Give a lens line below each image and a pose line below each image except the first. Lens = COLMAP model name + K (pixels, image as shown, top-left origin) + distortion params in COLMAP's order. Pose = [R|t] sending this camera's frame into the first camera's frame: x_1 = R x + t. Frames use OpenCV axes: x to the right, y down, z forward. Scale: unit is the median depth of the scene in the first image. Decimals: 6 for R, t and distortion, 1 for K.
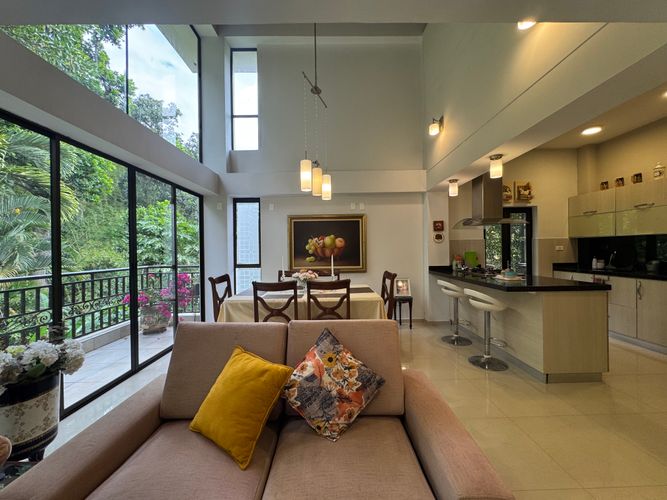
lens RADIAL K [[270.3, 0, 334.9], [0, 270.3, 249.6], [0, 0, 1]] dist [0.002675, -0.000058]
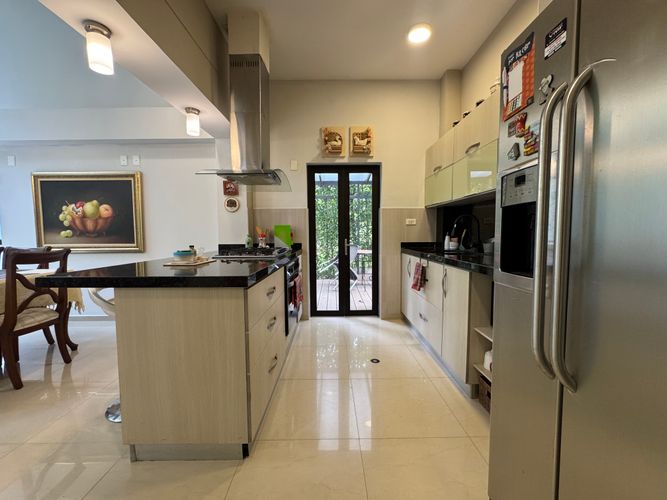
lens RADIAL K [[270.3, 0, 334.9], [0, 270.3, 249.6], [0, 0, 1]] dist [0.002675, -0.000058]
pose [[0.999874, 0.010089, -0.012226, 0.644820], [-0.009340, 0.998162, 0.059872, 0.028150], [0.012808, -0.059751, 0.998131, 0.275295]]
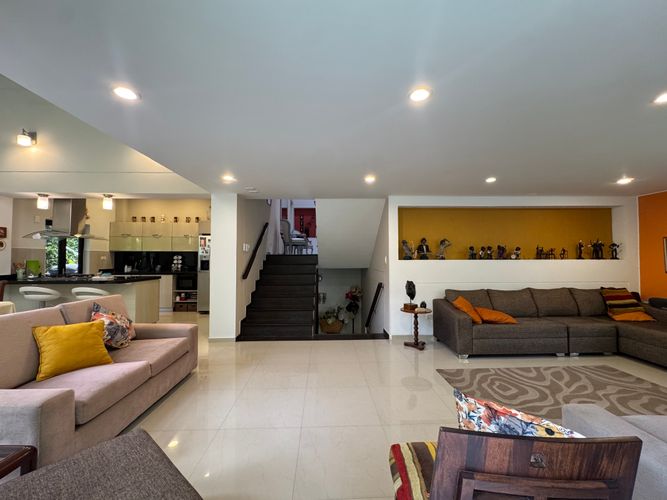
lens RADIAL K [[266.0, 0, 333.5], [0, 266.0, 250.0], [0, 0, 1]] dist [0.002220, 0.000139]
pose [[-0.019041, 0.046665, 0.998729, -0.538216], [0.002408, 0.998909, -0.046628, 0.018702], [-0.999816, 0.001517, -0.019132, -0.129772]]
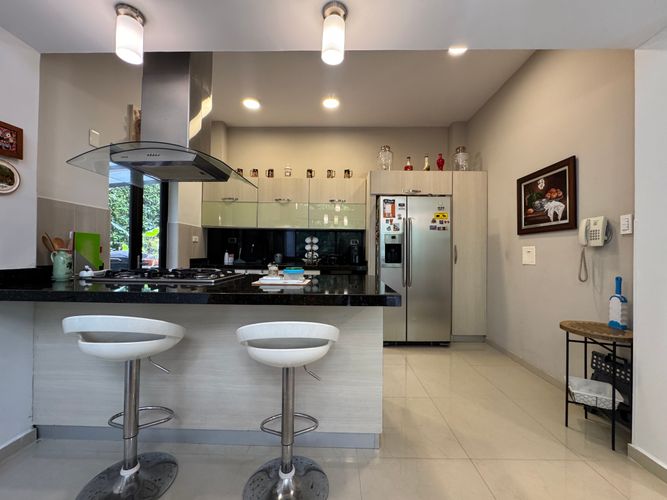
lens RADIAL K [[270.3, 0, 334.9], [0, 270.3, 249.6], [0, 0, 1]] dist [0.002675, -0.000058]
pose [[0.037171, 0.026920, 0.998946, 0.089337], [-0.011891, 0.999578, -0.026495, 0.040435], [-0.999238, -0.010894, 0.037475, 0.589412]]
